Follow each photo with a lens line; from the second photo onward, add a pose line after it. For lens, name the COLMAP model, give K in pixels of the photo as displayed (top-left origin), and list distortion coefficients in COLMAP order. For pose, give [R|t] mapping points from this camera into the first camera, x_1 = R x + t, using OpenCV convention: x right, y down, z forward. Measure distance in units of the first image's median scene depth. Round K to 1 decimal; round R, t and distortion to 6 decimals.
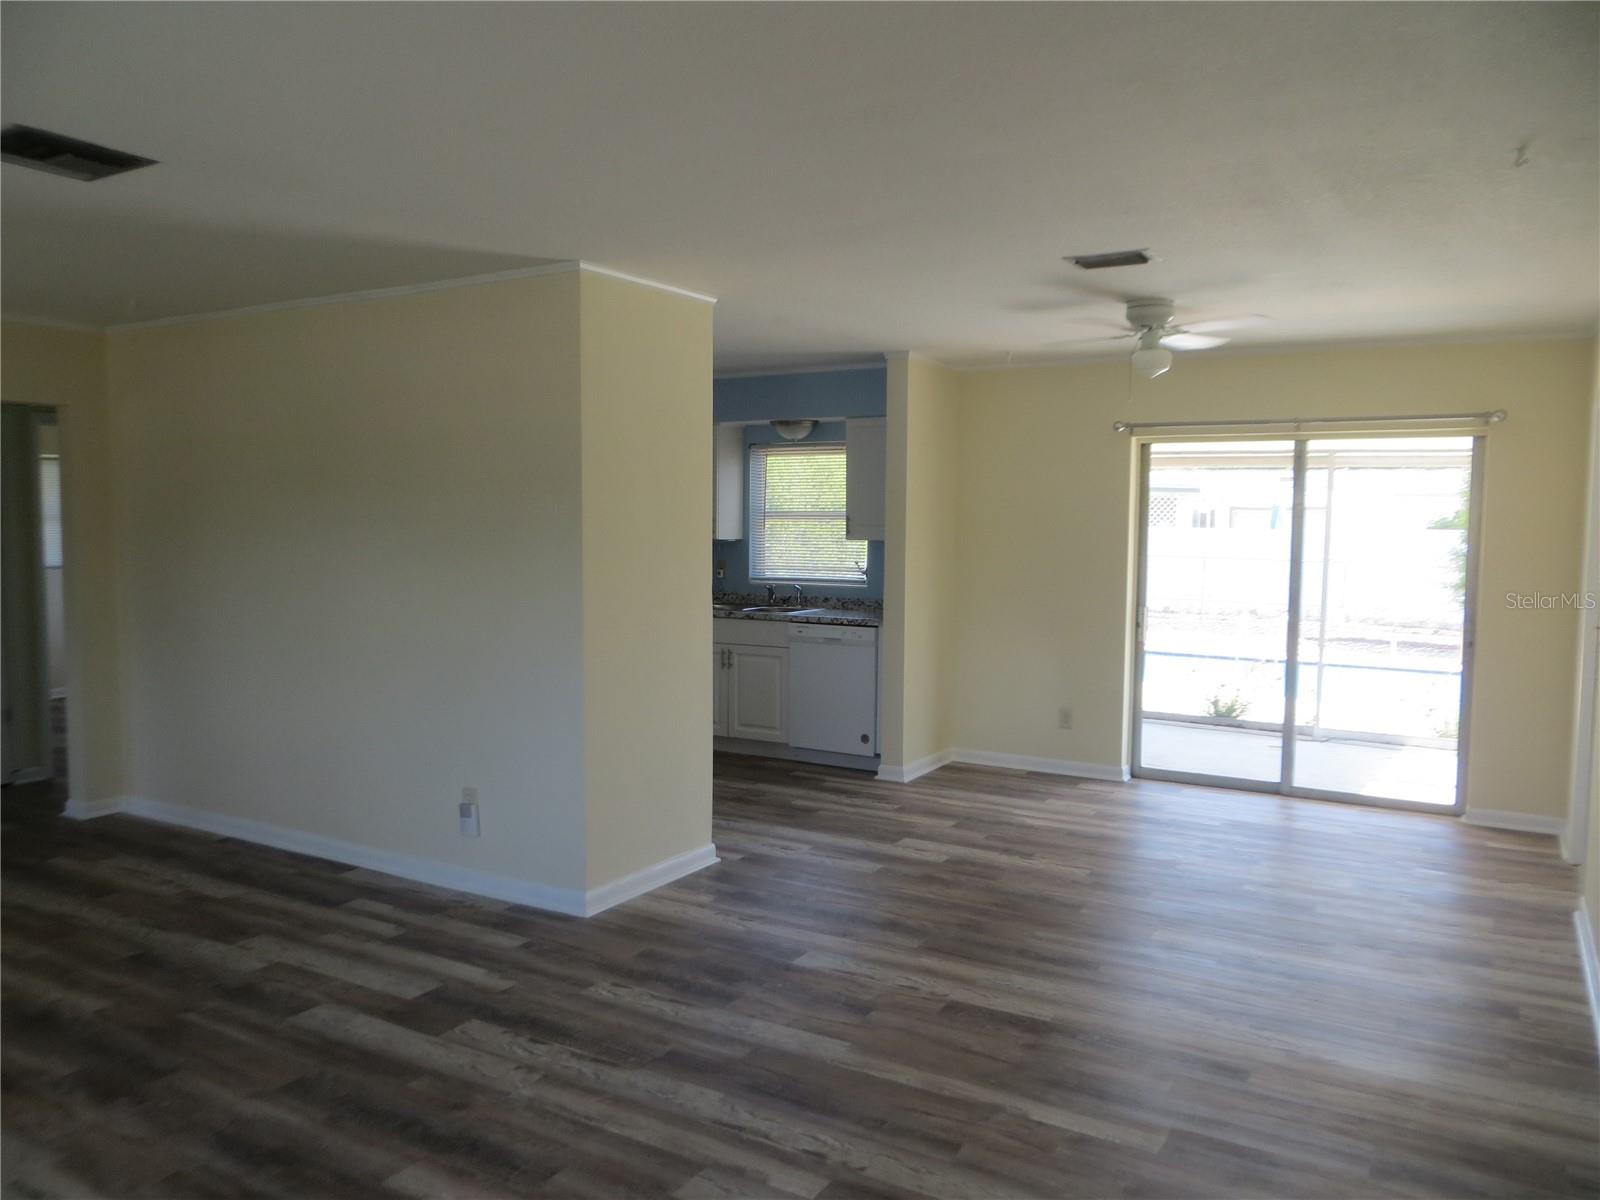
lens RADIAL K [[1214.3, 0, 800.0], [0, 1214.3, 600.0], [0, 0, 1]] dist [-0.006754, -0.004064]
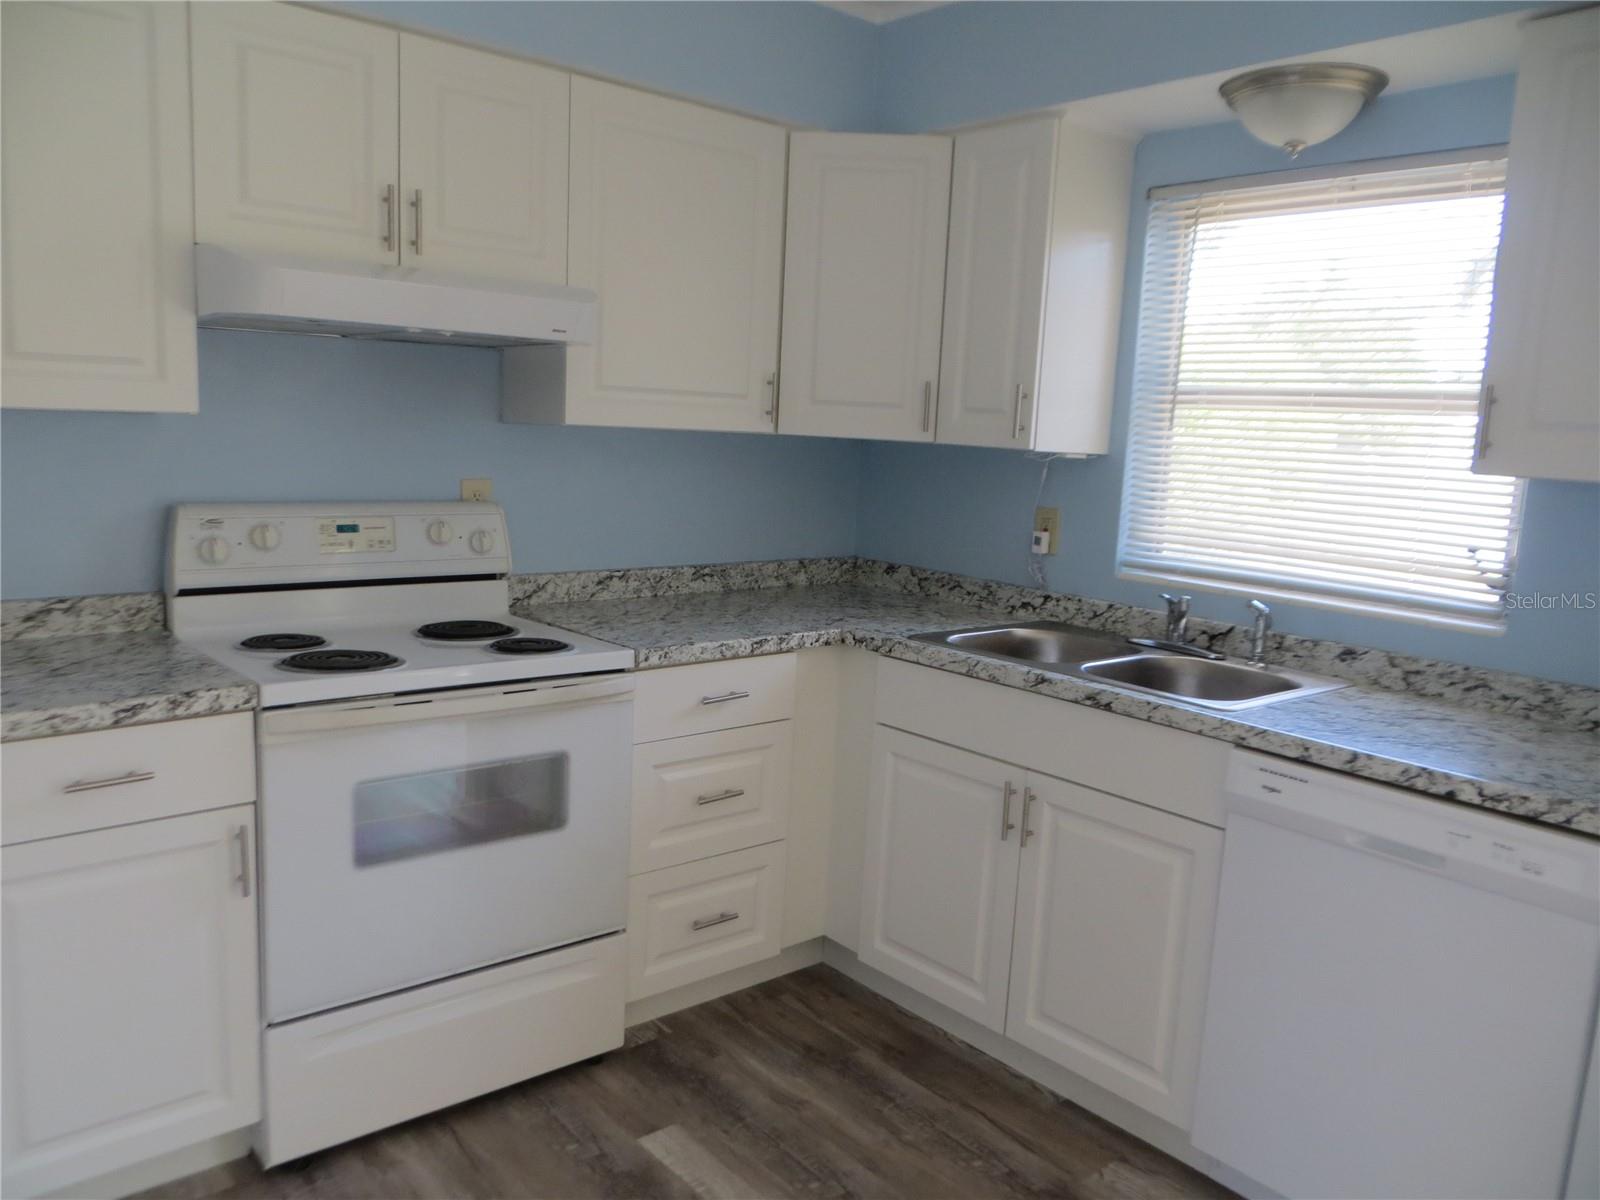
lens RADIAL K [[1458.4, 0, 799.2], [0, 1458.4, 545.6], [0, 0, 1]] dist [0.087852, -0.005238]
pose [[0.959542, 0.078760, -0.270327, -0.015981], [-0.076157, 0.996893, 0.020119, -0.027151], [0.271072, 0.001283, 0.962558, 0.604107]]
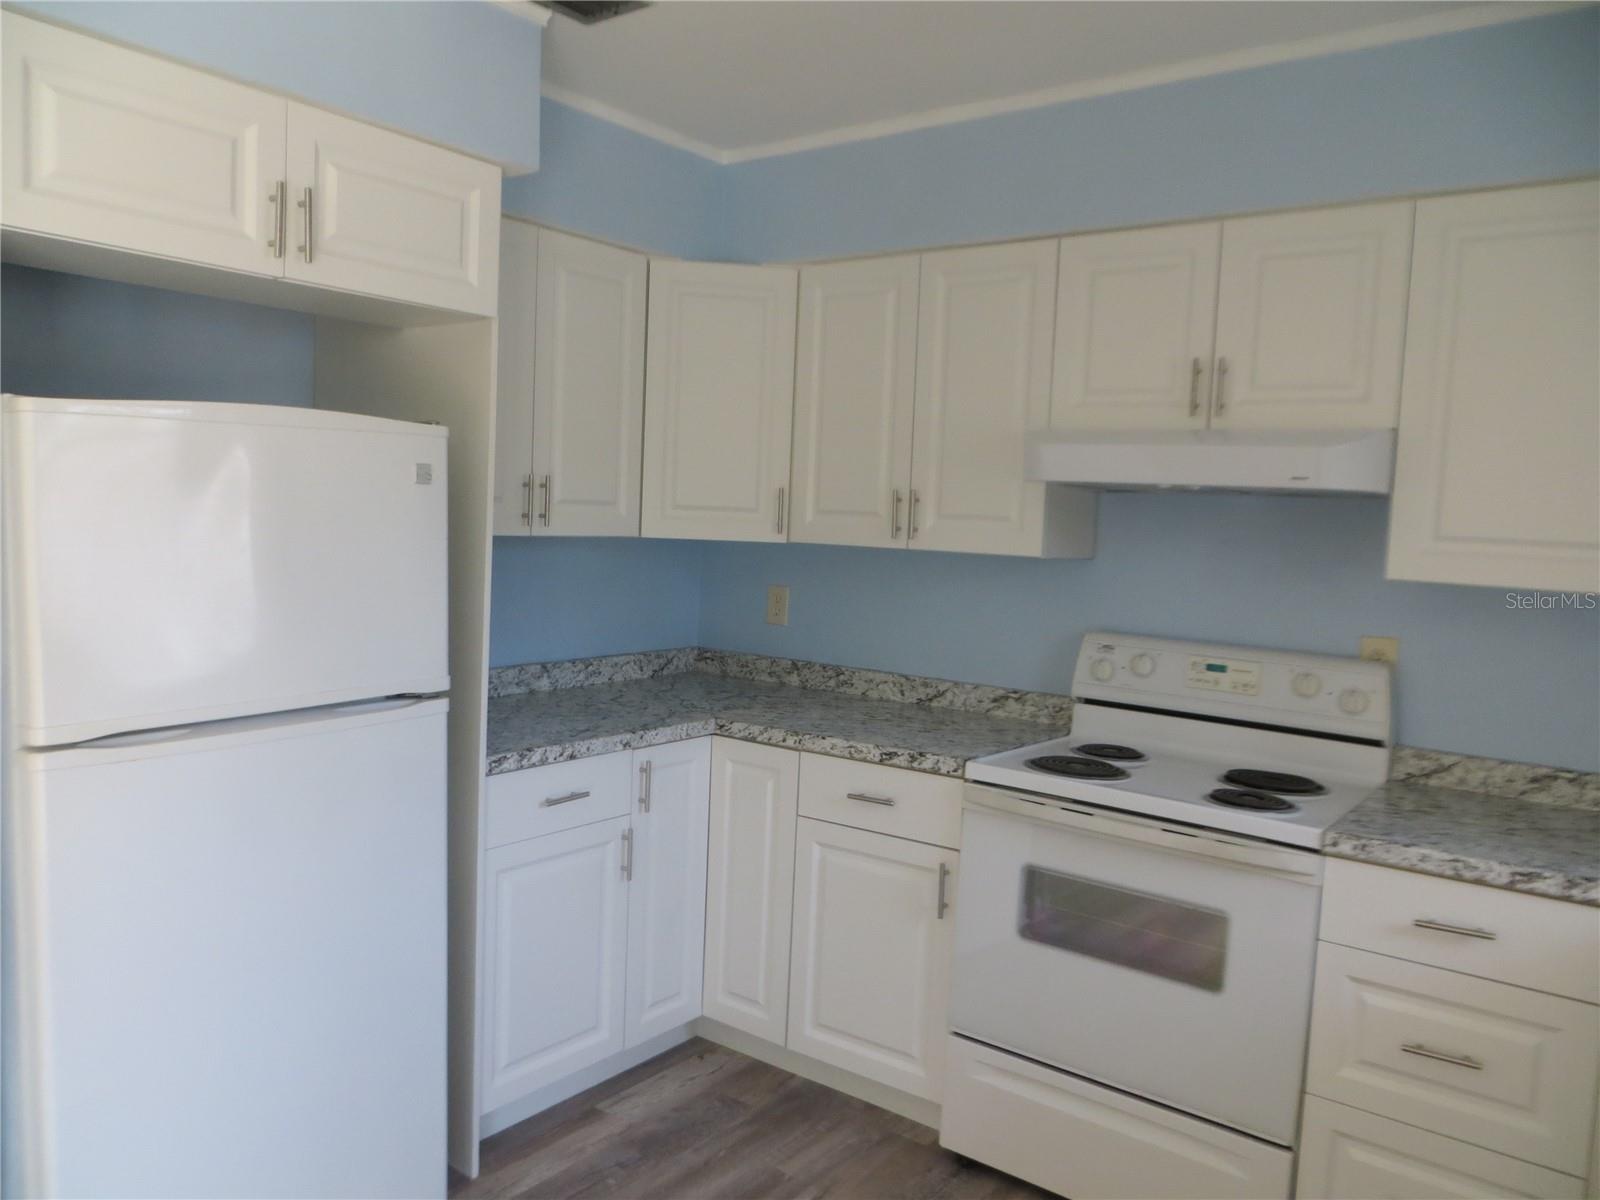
lens RADIAL K [[1267.6, 0, 804.7], [0, 1267.6, 562.8], [0, 0, 1]] dist [0.066334, 0.005444]
pose [[-0.086888, 0.045311, -0.995187, 0.402496], [-0.132730, 0.989532, 0.056642, -0.088387], [0.987336, 0.137013, -0.079964, 1.276585]]
